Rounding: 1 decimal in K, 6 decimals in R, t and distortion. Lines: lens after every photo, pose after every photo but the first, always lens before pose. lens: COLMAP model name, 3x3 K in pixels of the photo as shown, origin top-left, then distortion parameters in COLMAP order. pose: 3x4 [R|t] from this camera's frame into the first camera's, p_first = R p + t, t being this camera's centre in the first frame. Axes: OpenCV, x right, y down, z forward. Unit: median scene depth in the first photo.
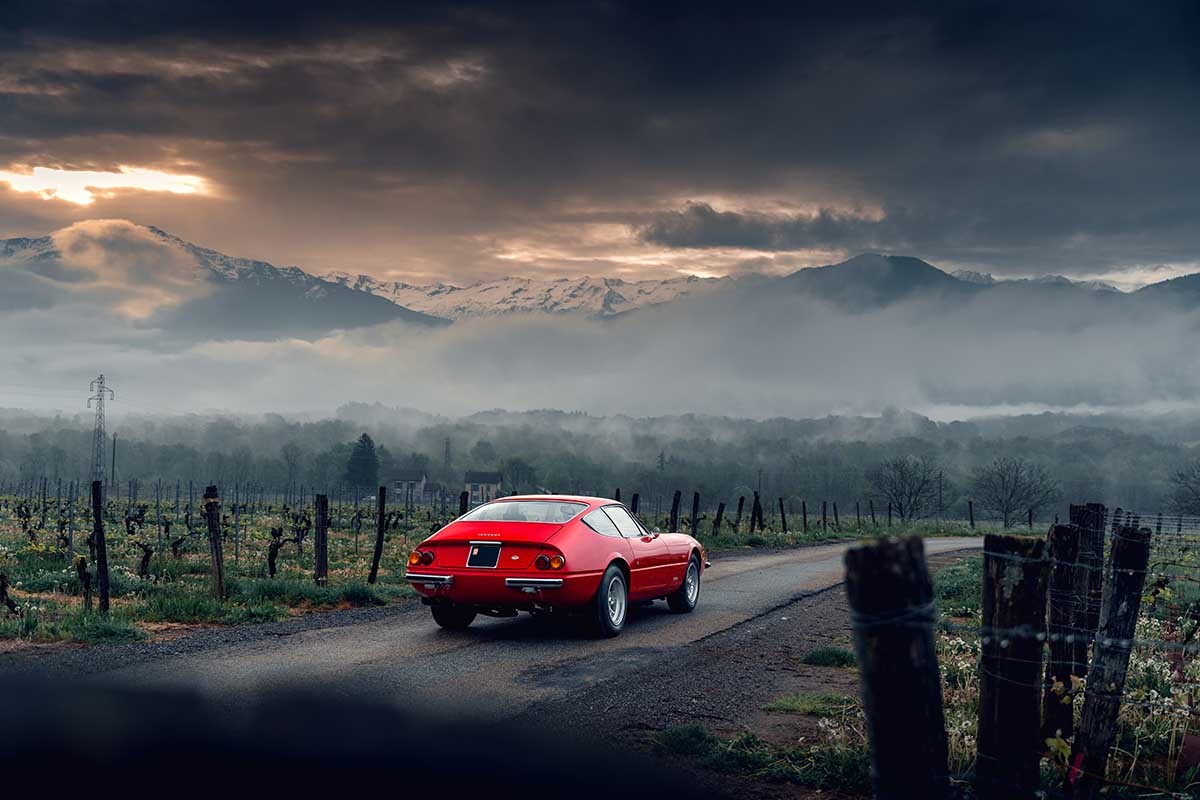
lens RADIAL K [[1188.5, 0, 600.0], [0, 1188.5, 400.0], [0, 0, 1]] dist [0.003486, 0.003846]
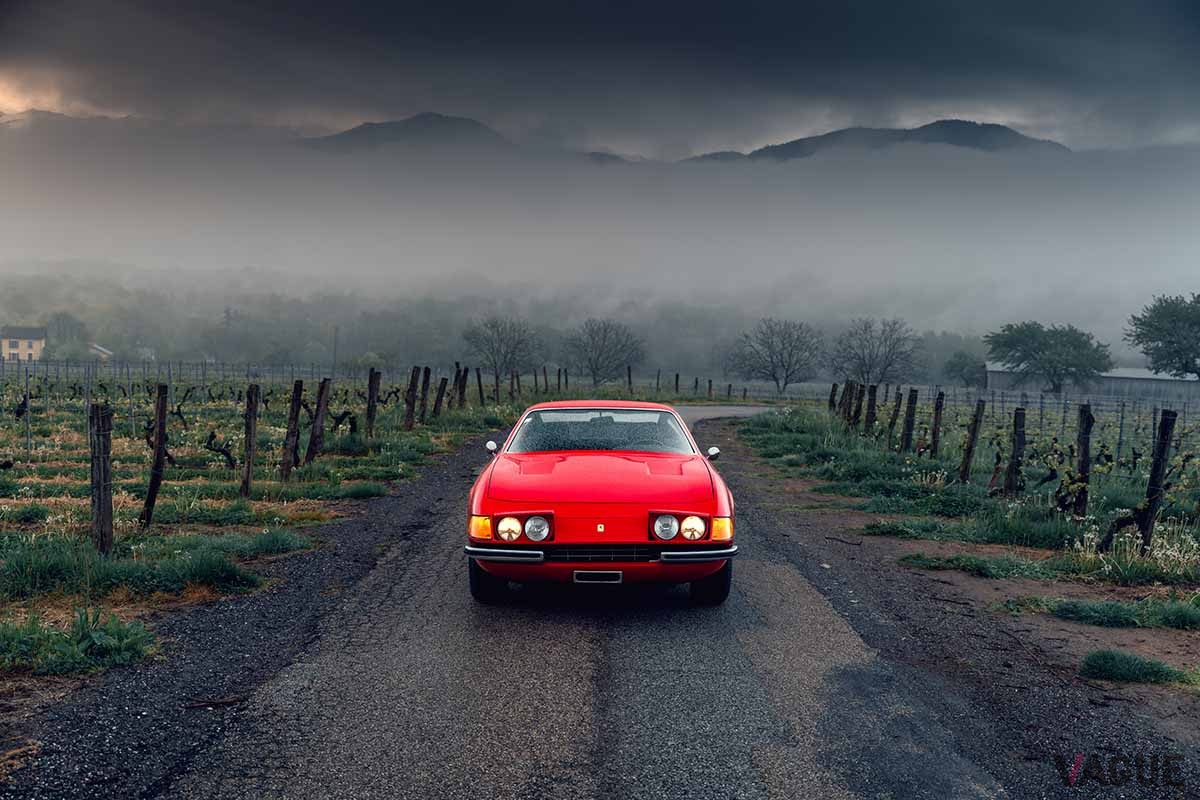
lens RADIAL K [[1162.0, 0, 600.0], [0, 1162.0, 400.0], [0, 0, 1]] dist [0.003899, 0.002973]
pose [[0.932185, -0.016534, 0.361603, -0.108897], [-0.027782, 0.992742, 0.117014, -0.000709], [-0.360913, -0.119125, 0.924960, 0.176119]]
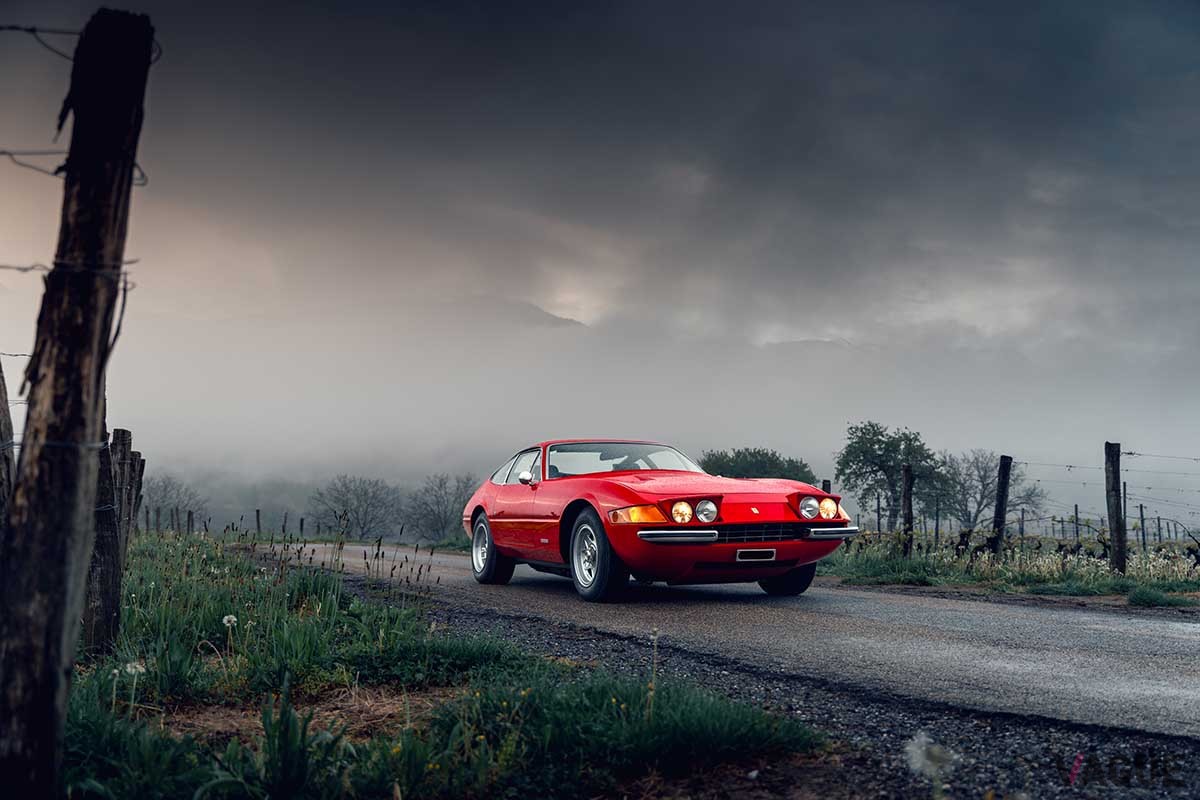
lens RADIAL K [[1178.3, 0, 600.0], [0, 1178.3, 400.0], [0, 0, 1]] dist [-0.006348, 0.000334]
pose [[0.724785, 0.052938, 0.686938, -0.236501], [-0.036628, 0.998594, -0.038310, 0.040610], [-0.688001, 0.002605, 0.725705, 0.224454]]
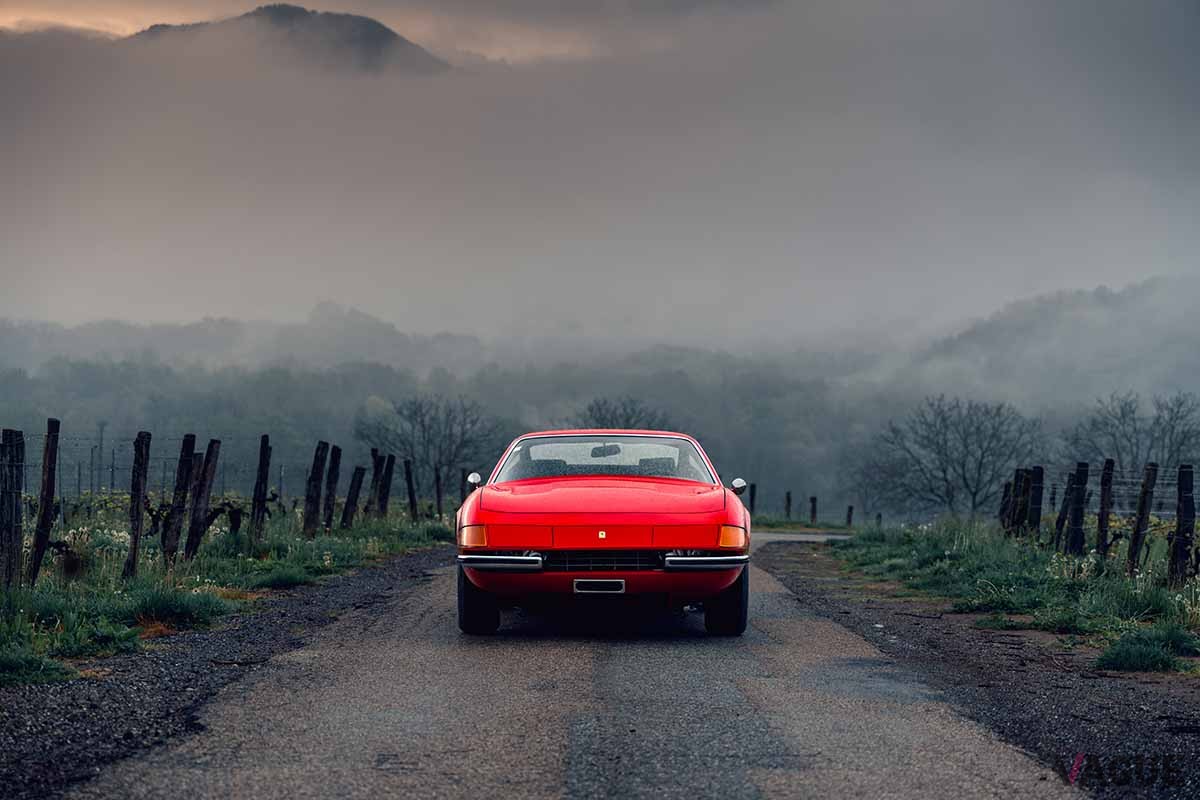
lens RADIAL K [[2330.3, 0, 600.0], [0, 2330.3, 400.0], [0, 0, 1]] dist [0.025298, 0.258691]
pose [[0.935076, 0.005430, 0.354405, -0.185346], [-0.022469, 0.998780, 0.043982, 0.007574], [-0.353734, -0.049090, 0.934057, -0.031810]]
